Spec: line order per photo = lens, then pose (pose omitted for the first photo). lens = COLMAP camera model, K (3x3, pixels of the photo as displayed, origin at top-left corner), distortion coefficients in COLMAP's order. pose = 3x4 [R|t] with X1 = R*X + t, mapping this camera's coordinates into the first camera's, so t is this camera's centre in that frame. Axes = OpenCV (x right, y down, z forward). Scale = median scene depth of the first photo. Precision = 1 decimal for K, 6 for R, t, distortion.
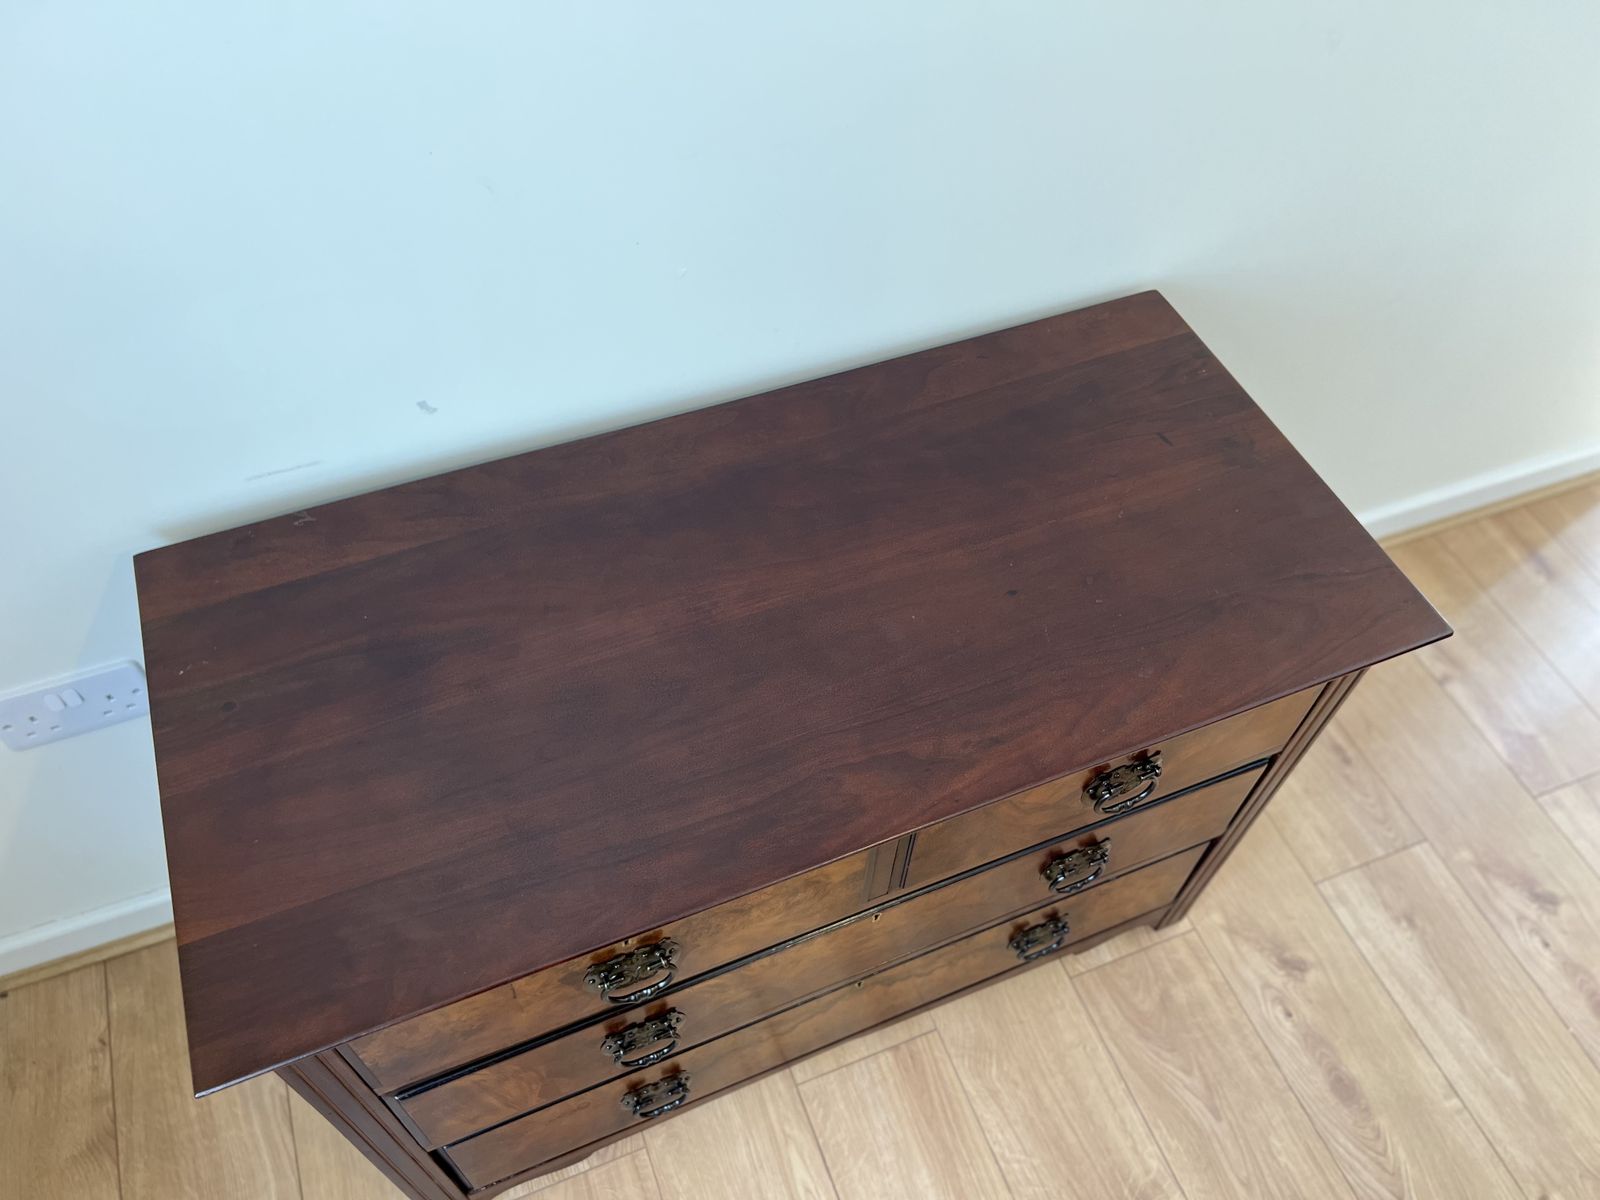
lens RADIAL K [[1225.5, 0, 813.4], [0, 1225.5, 610.2], [0, 0, 1]] dist [0.047943, -0.049945]
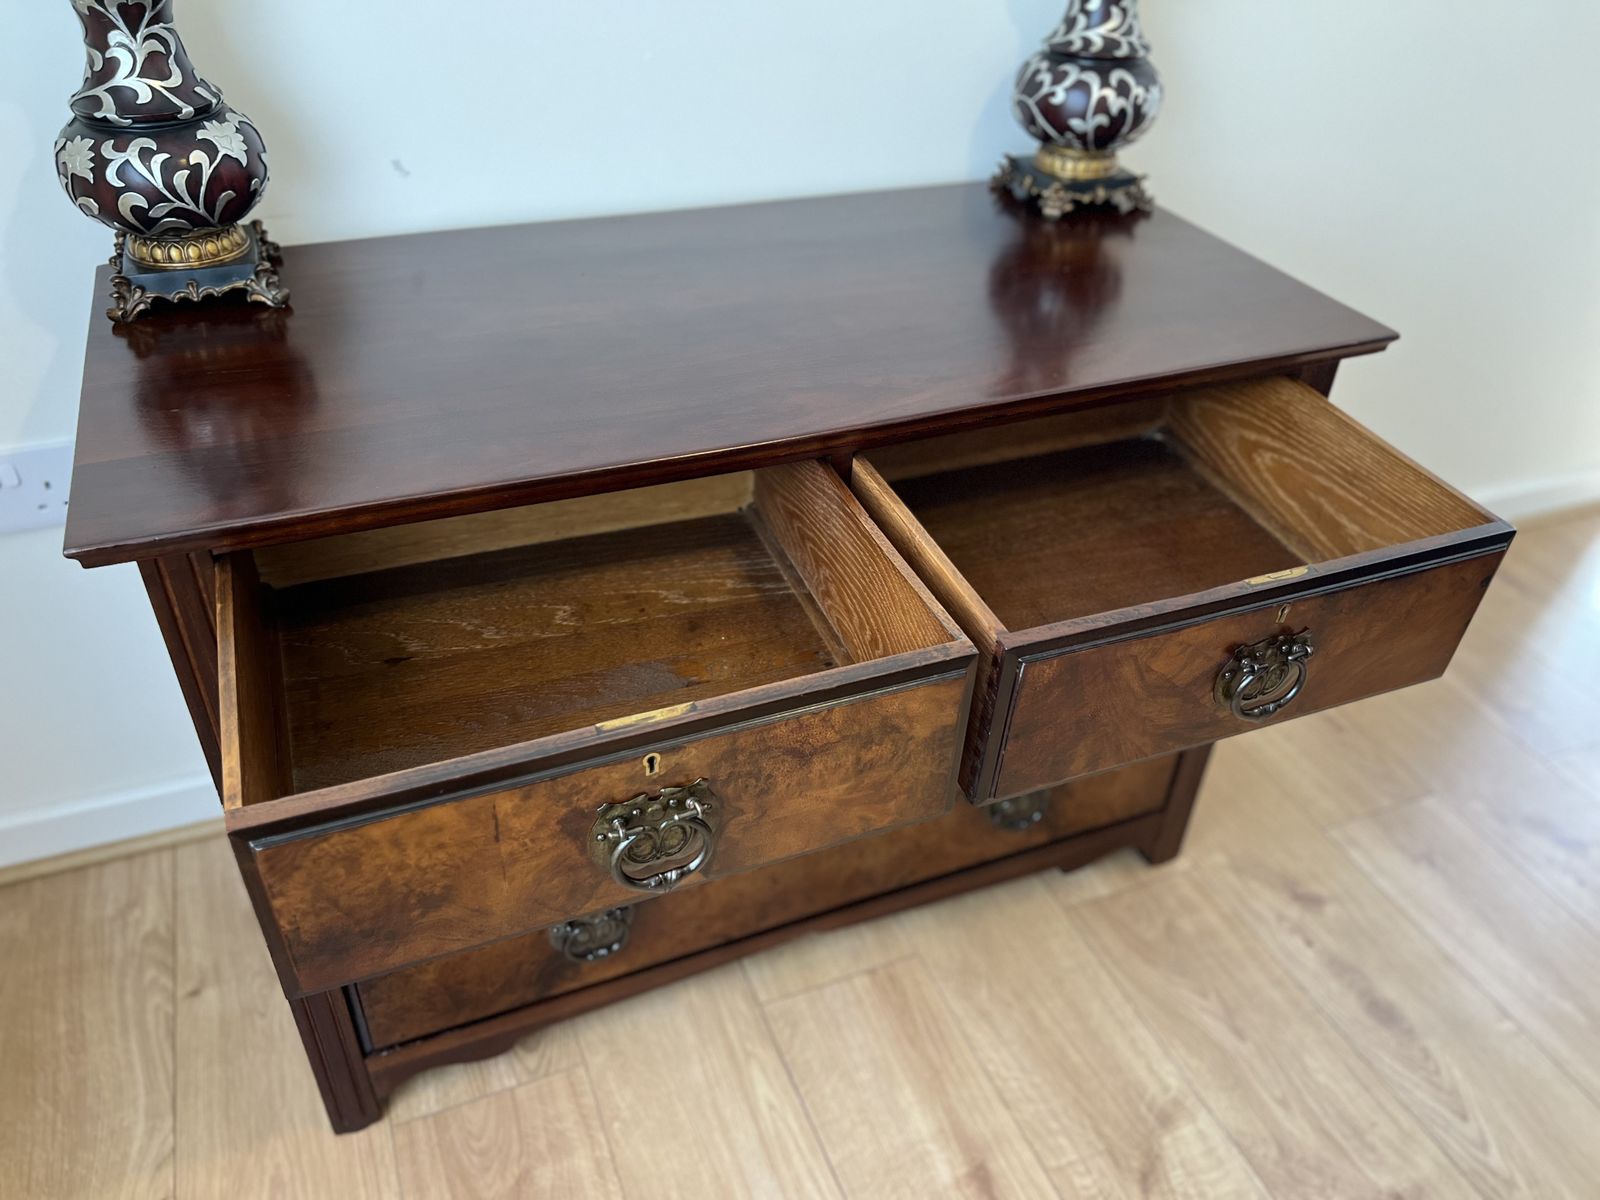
lens RADIAL K [[1225.5, 0, 813.2], [0, 1225.5, 617.9], [0, 0, 1]] dist [0.047943, -0.049945]
pose [[0.999883, -0.009025, 0.012346, 0.016068], [0.012305, 0.954158, -0.299049, 0.390711], [-0.009081, 0.299166, 0.954158, 0.081386]]
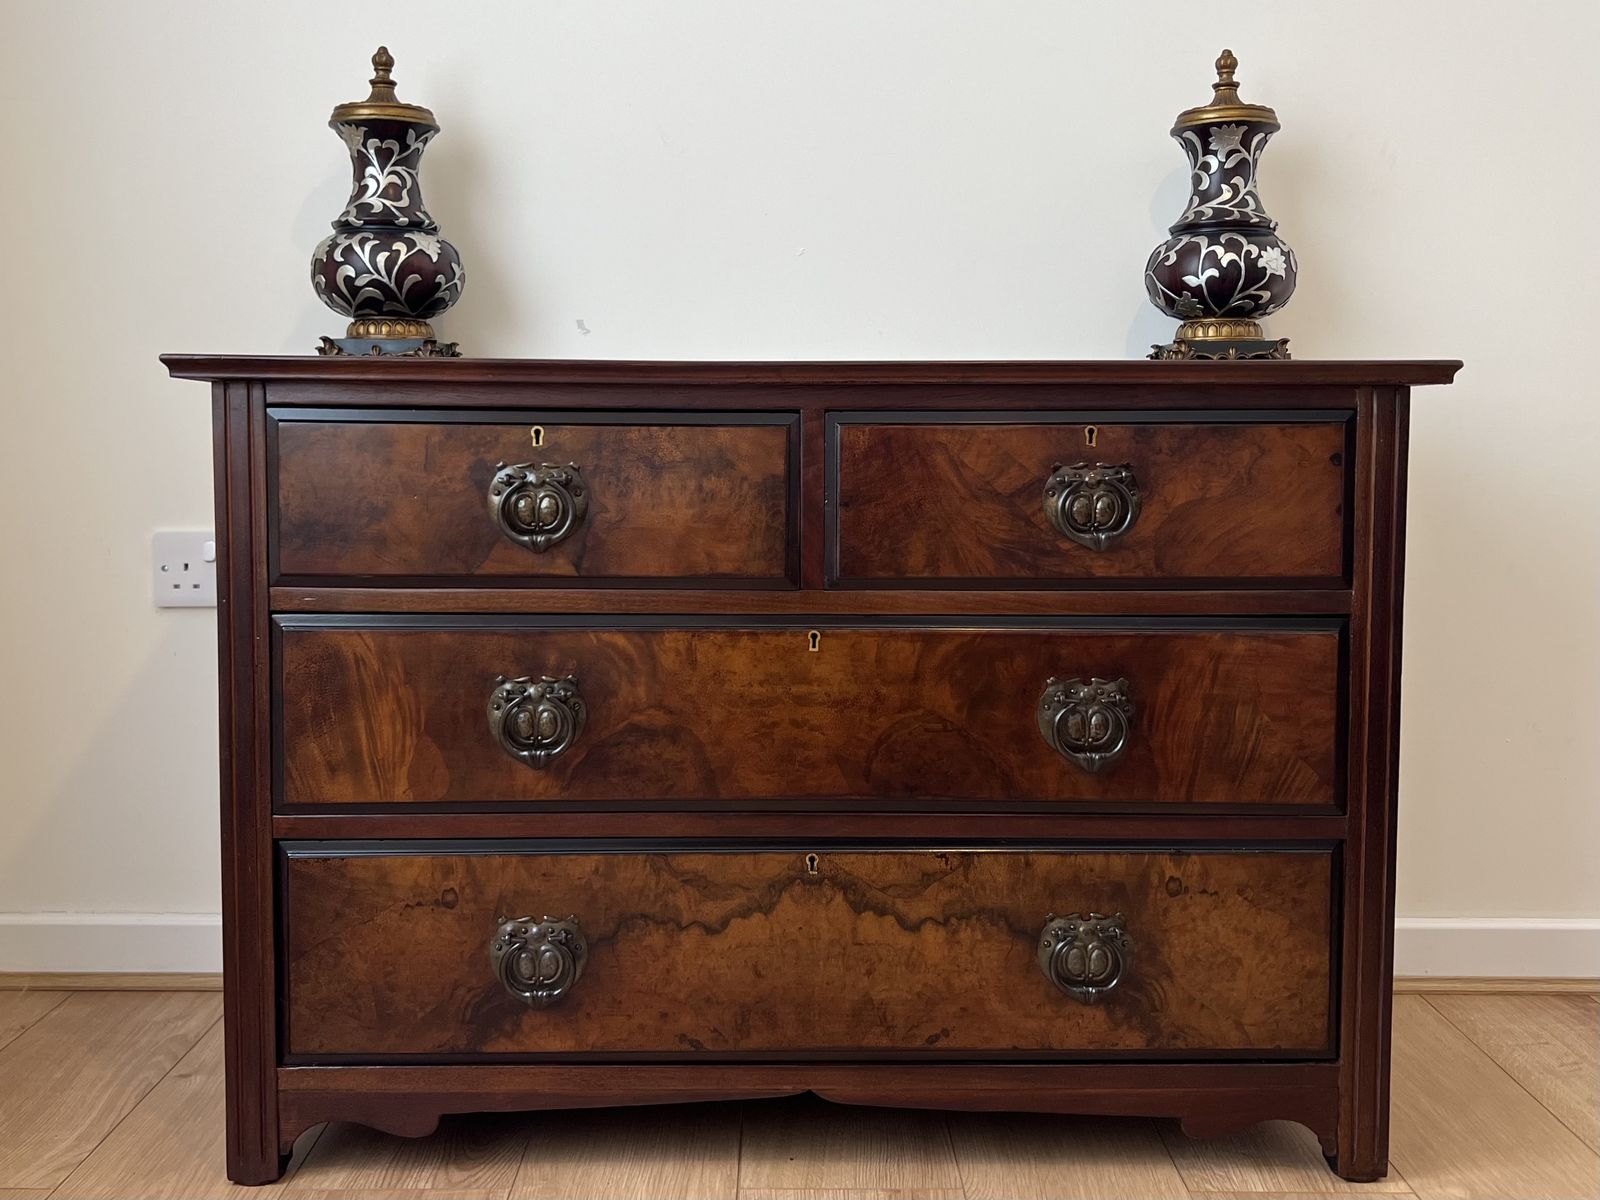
lens RADIAL K [[1558.1, 0, 800.9], [0, 1558.1, 530.2], [0, 0, 1]] dist [0.076088, 0.000000]
pose [[0.928350, -0.012507, -0.371498, 0.361206], [-0.277819, 0.640637, -0.715821, 0.786958], [0.246948, 0.767742, 0.591261, 0.204187]]
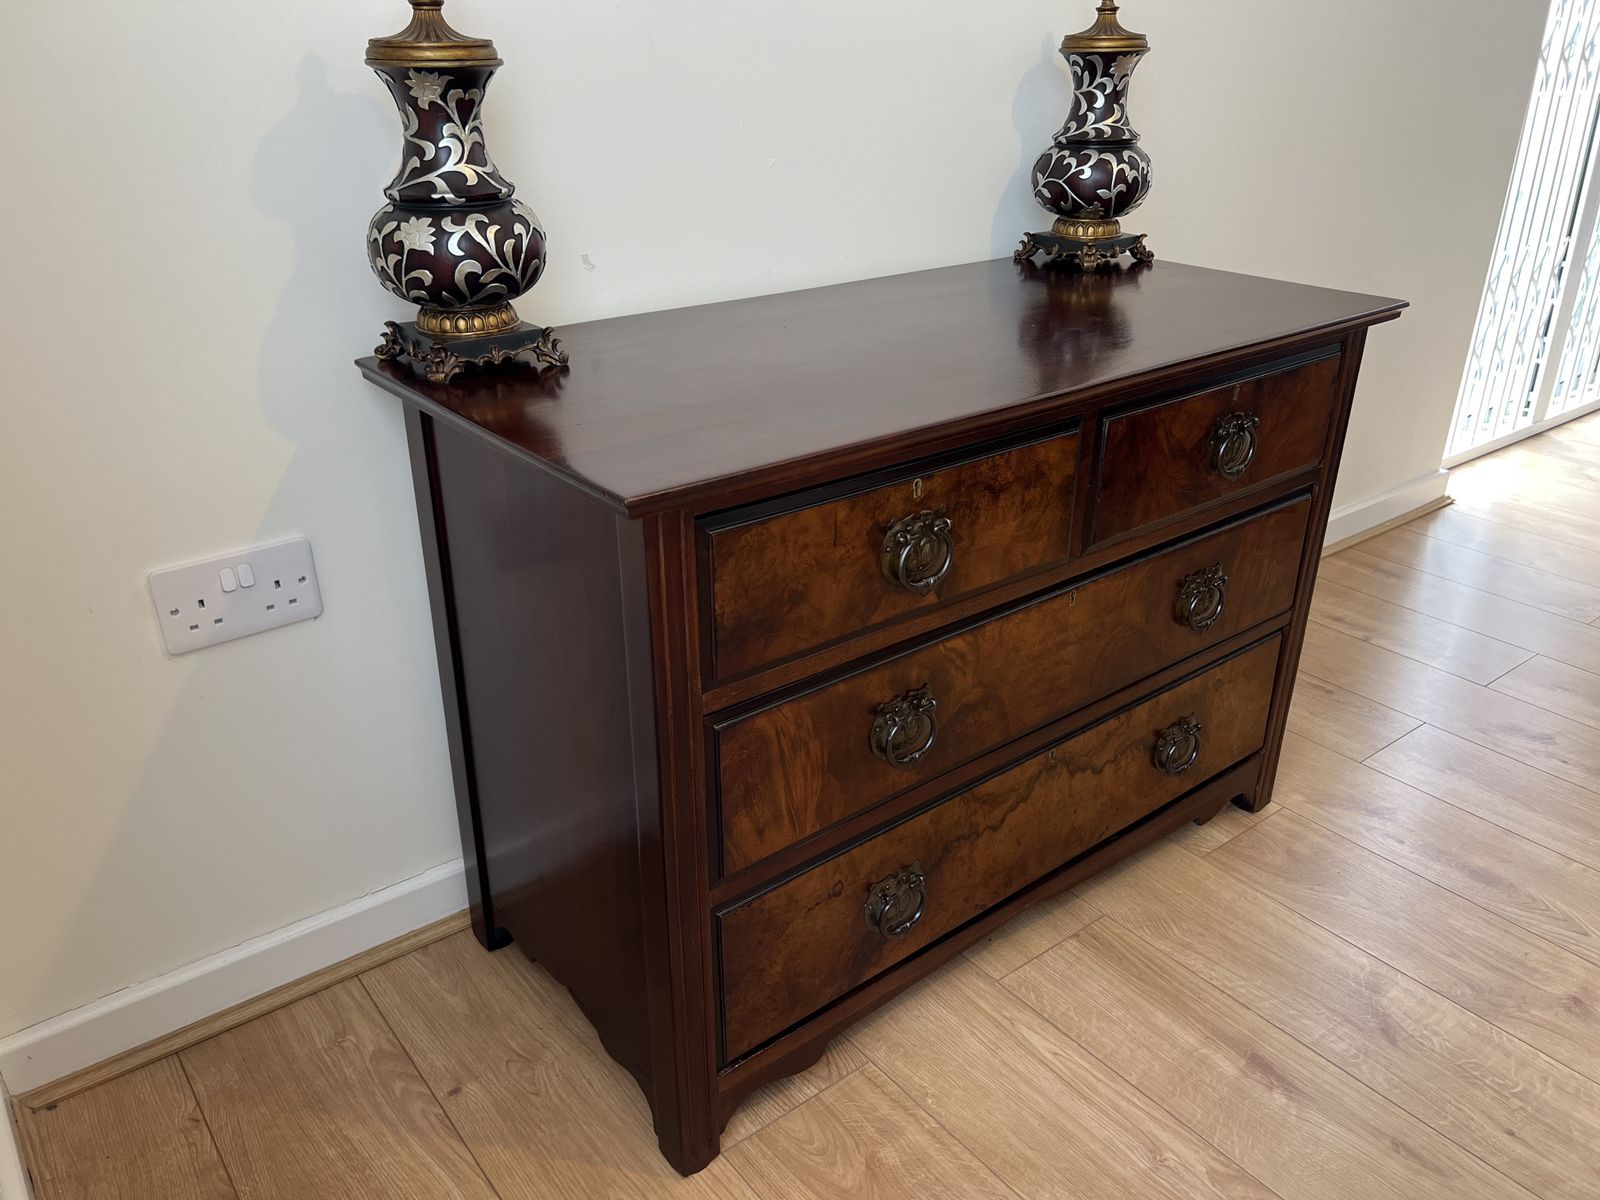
lens RADIAL K [[1225.5, 0, 818.5], [0, 1225.5, 604.2], [0, 0, 1]] dist [0.047943, -0.049945]
pose [[0.957435, -0.154060, 0.244096, -0.332320], [0.250593, 0.863323, -0.438037, 0.521955], [-0.143250, 0.480561, 0.865182, 0.076389]]
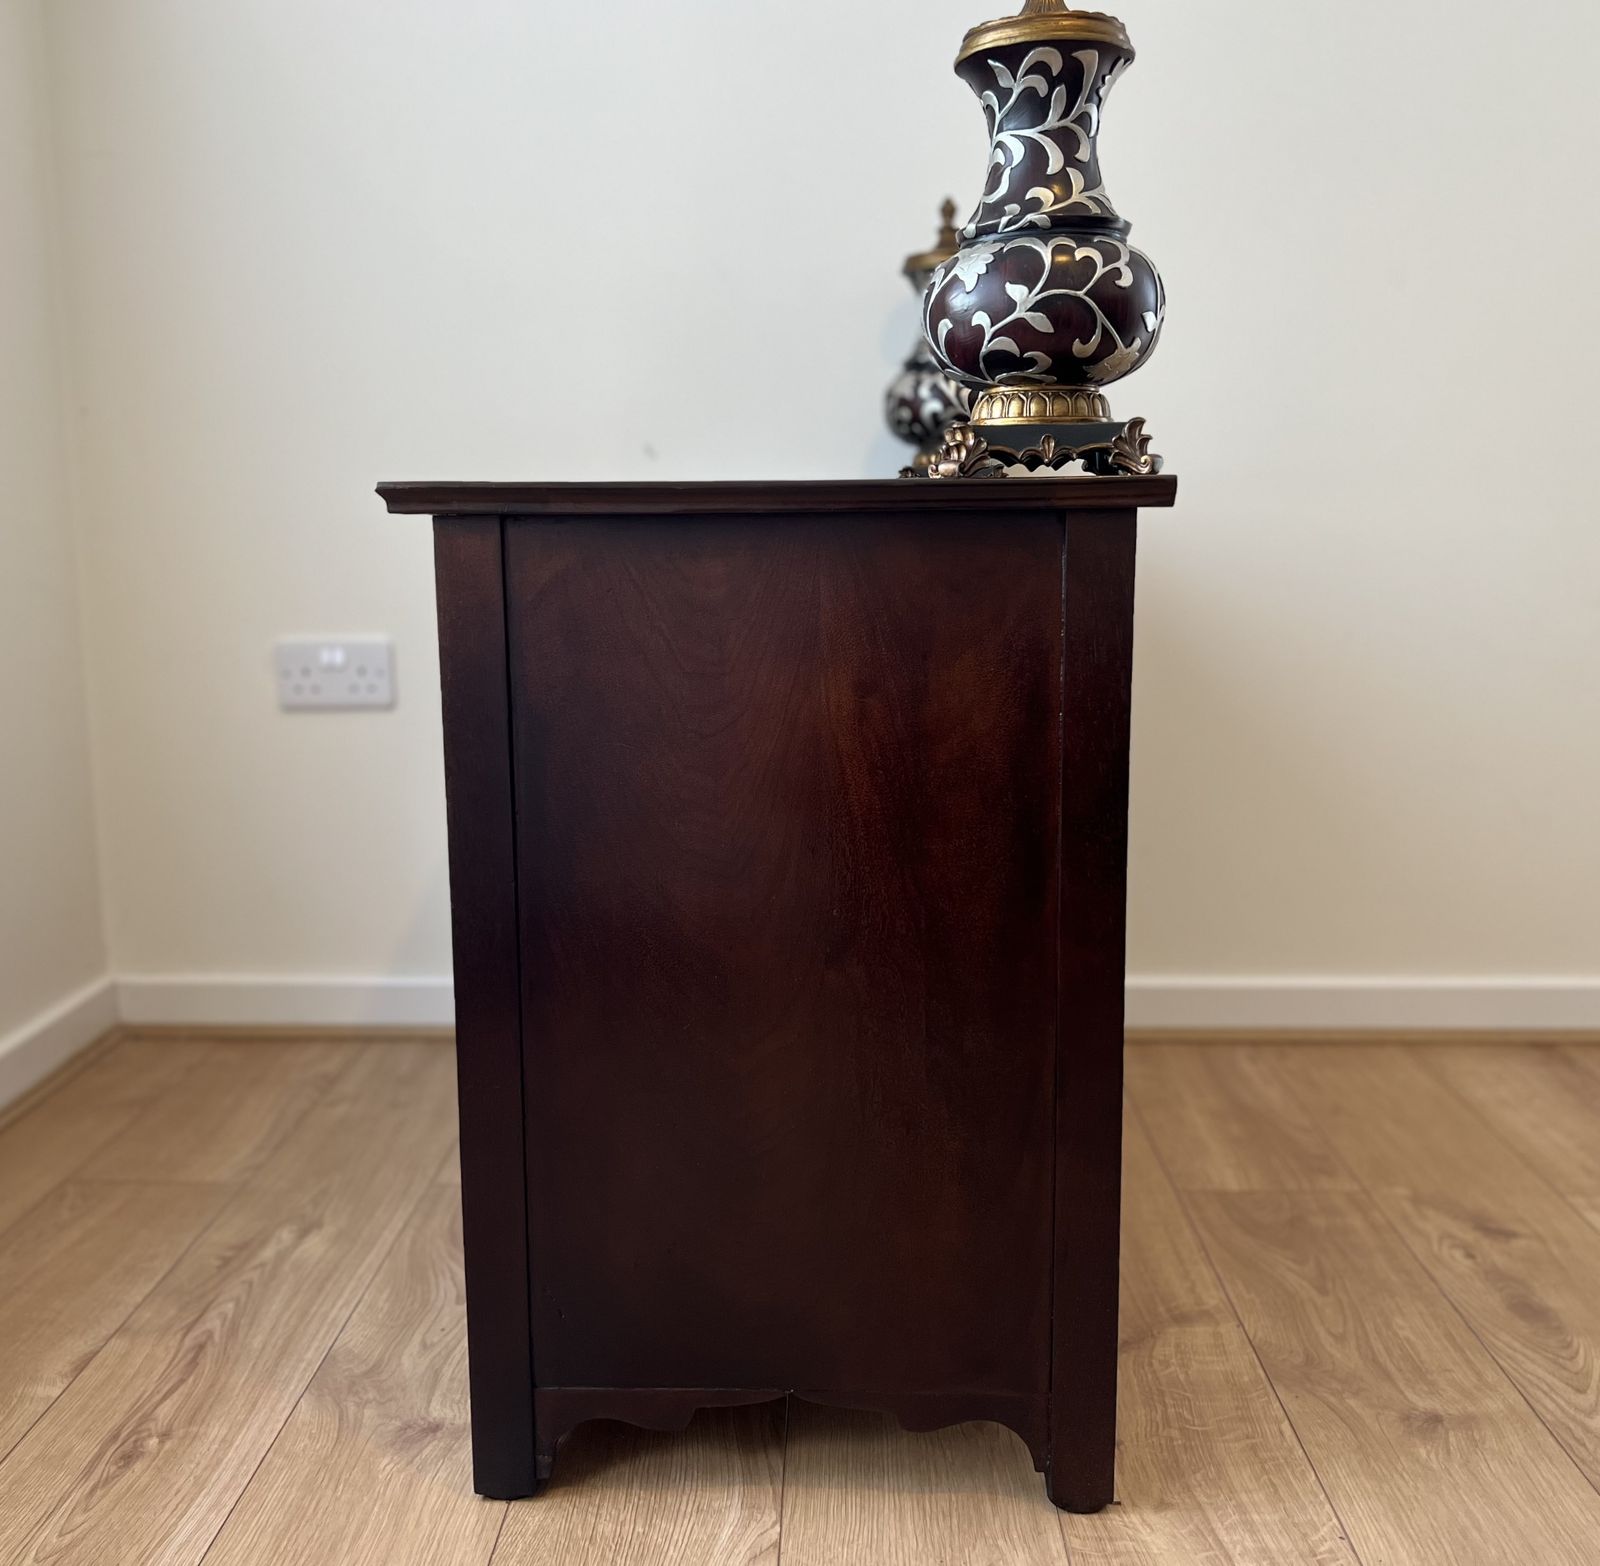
lens RADIAL K [[1643.0, 0, 805.0], [0, 1643.0, 788.5], [0, 0, 1]] dist [0.028233, 0.000000]
pose [[0.919536, 0.020771, -0.392457, 0.428349], [-0.288957, 0.712582, -0.639320, 0.920919], [0.266378, 0.701281, 0.661247, 0.073333]]
